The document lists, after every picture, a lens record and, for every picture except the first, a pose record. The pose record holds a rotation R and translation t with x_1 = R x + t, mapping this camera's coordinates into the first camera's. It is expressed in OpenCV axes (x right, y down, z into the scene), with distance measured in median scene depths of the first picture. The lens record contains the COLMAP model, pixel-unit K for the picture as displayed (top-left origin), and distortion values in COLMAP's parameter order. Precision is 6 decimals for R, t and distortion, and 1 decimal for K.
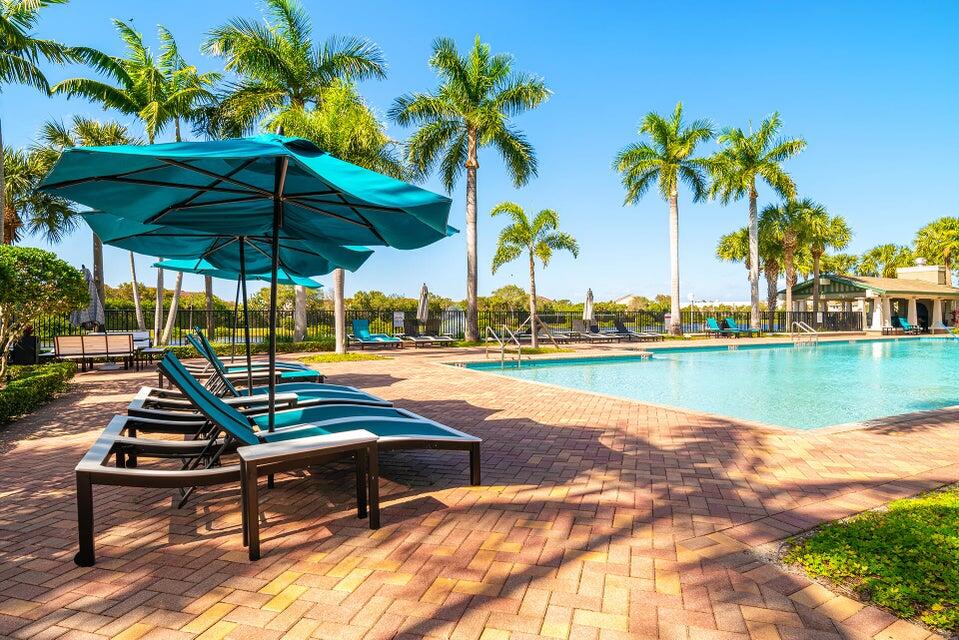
lens RADIAL K [[515.2, 0, 478.9], [0, 515.2, 315.3], [0, 0, 1]] dist [0.000063, 0.000742]
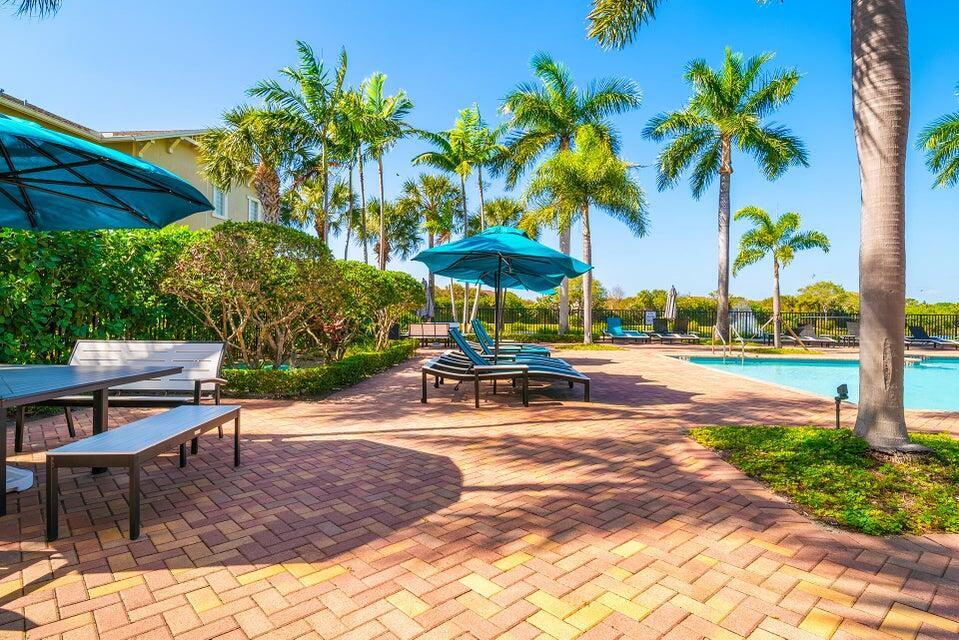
lens RADIAL K [[515.2, 0, 478.9], [0, 515.2, 315.3], [0, 0, 1]] dist [0.000063, 0.000742]
pose [[0.854849, 0.017495, -0.518583, 0.129277], [-0.015919, 0.999845, 0.007491, -0.000305], [0.518633, 0.001852, 0.854995, -0.170357]]
